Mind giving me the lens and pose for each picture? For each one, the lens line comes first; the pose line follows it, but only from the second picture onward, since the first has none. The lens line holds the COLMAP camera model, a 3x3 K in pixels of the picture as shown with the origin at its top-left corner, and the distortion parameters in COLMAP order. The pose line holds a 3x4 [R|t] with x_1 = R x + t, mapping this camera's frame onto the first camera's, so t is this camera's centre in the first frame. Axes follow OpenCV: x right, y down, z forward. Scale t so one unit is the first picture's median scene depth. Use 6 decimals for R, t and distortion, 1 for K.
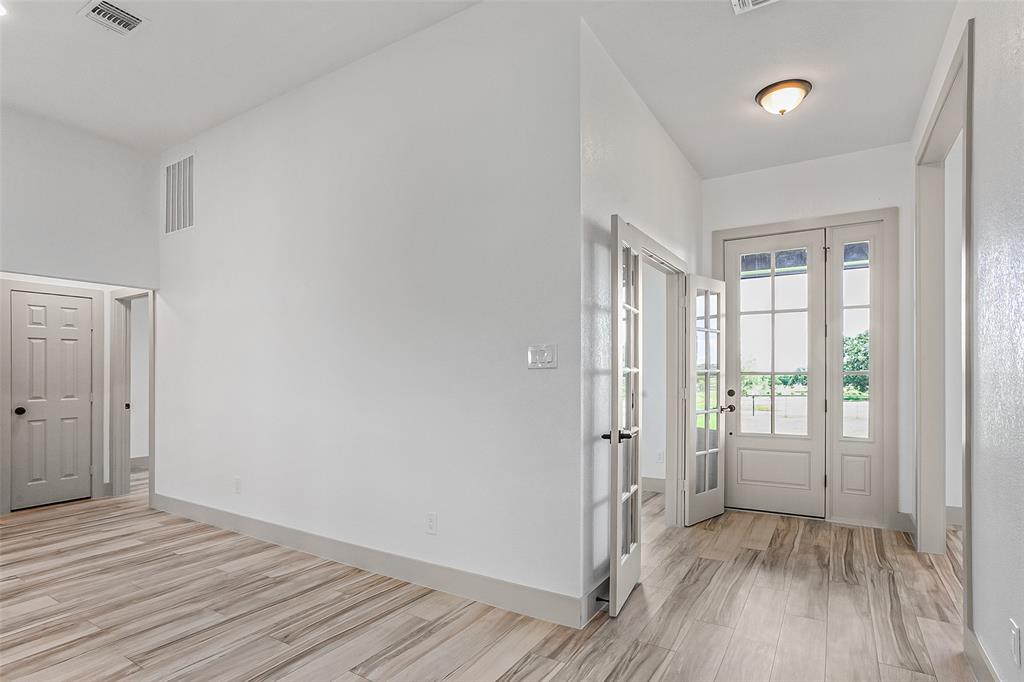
lens RADIAL K [[512.8, 0, 502.6], [0, 512.8, 372.6], [0, 0, 1]] dist [-0.017944, 0.000555]
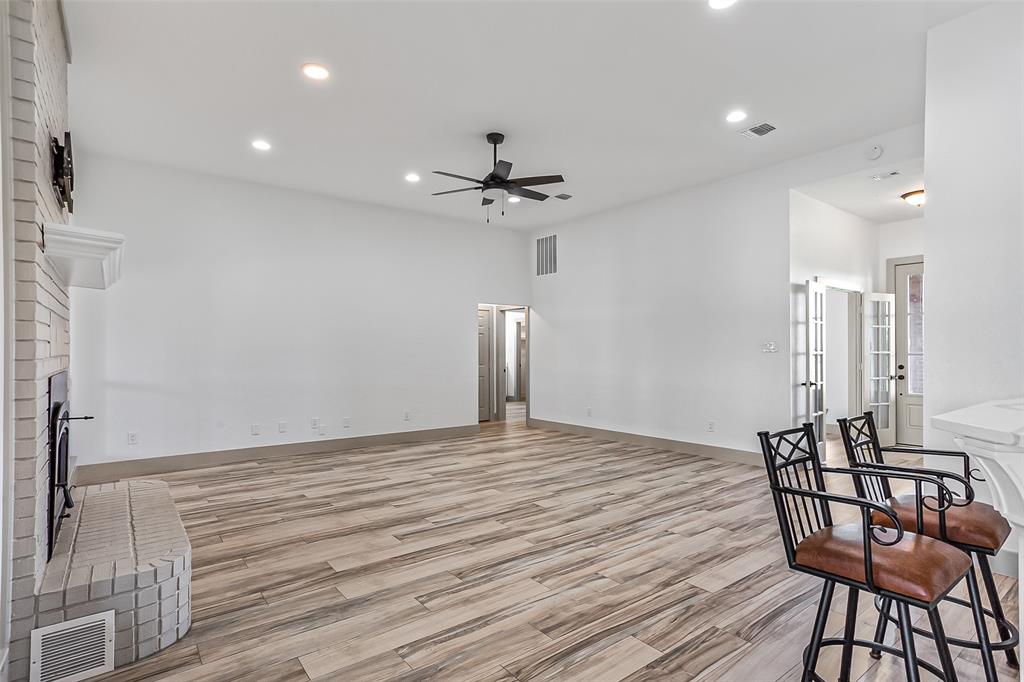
lens RADIAL K [[512.8, 0, 515.0], [0, 512.8, 342.6], [0, 0, 1]] dist [-0.017944, 0.000555]
pose [[0.942589, -0.001175, -0.333953, -0.183255], [-0.003845, 0.999889, -0.014370, -0.009839], [0.333933, 0.014829, 0.942480, -1.165147]]
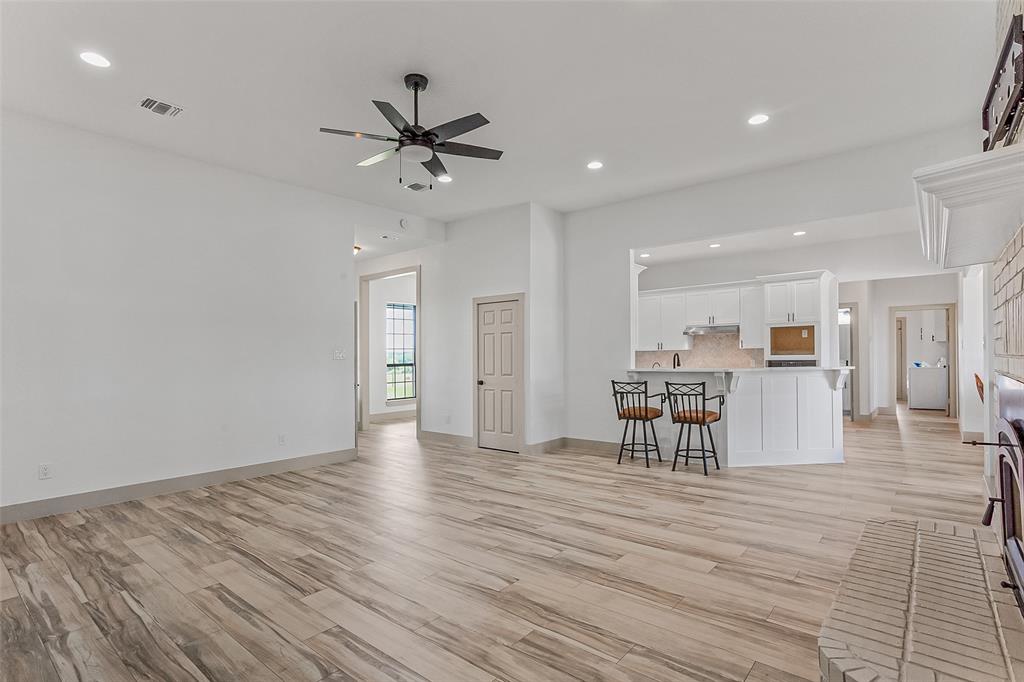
lens RADIAL K [[512.8, 0, 518.7], [0, 512.8, 347.8], [0, 0, 1]] dist [-0.017944, 0.000555]
pose [[0.122550, 0.019382, 0.992273, -1.858982], [0.013066, 0.999691, -0.021140, 0.005216], [-0.992376, 0.015556, 0.122259, -0.110415]]
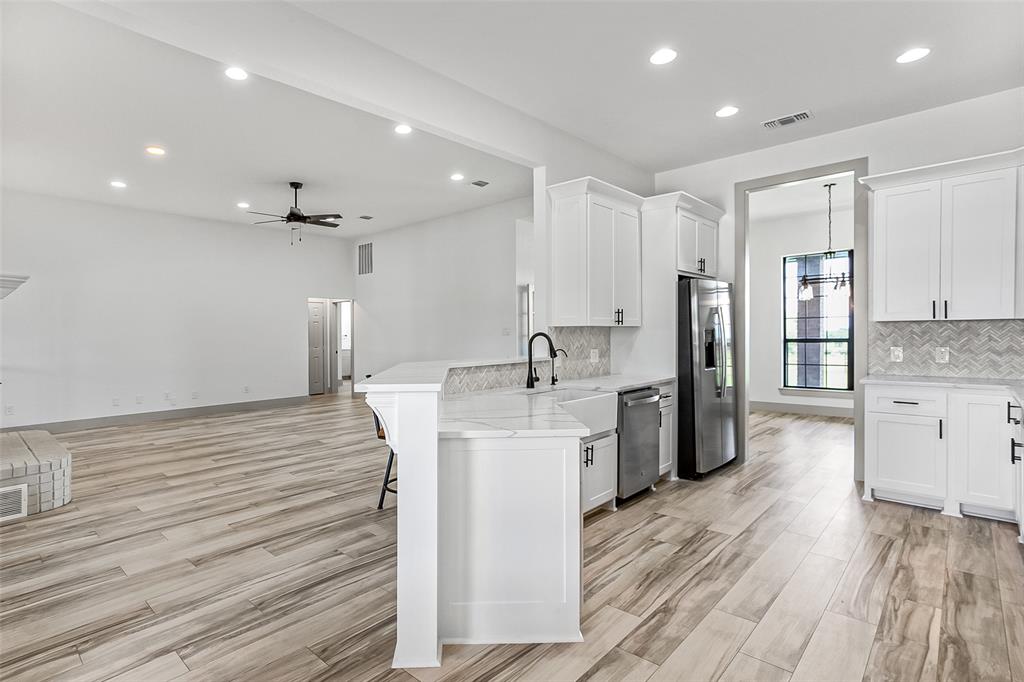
lens RADIAL K [[503.6, 0, 447.0], [0, 503.6, 322.5], [0, 0, 1]] dist [0.000136, 0.002551]
pose [[0.972401, -0.014218, -0.232881, 0.366150], [0.009403, 0.999719, -0.021773, -0.014064], [0.233126, 0.018982, 0.972261, -1.661668]]
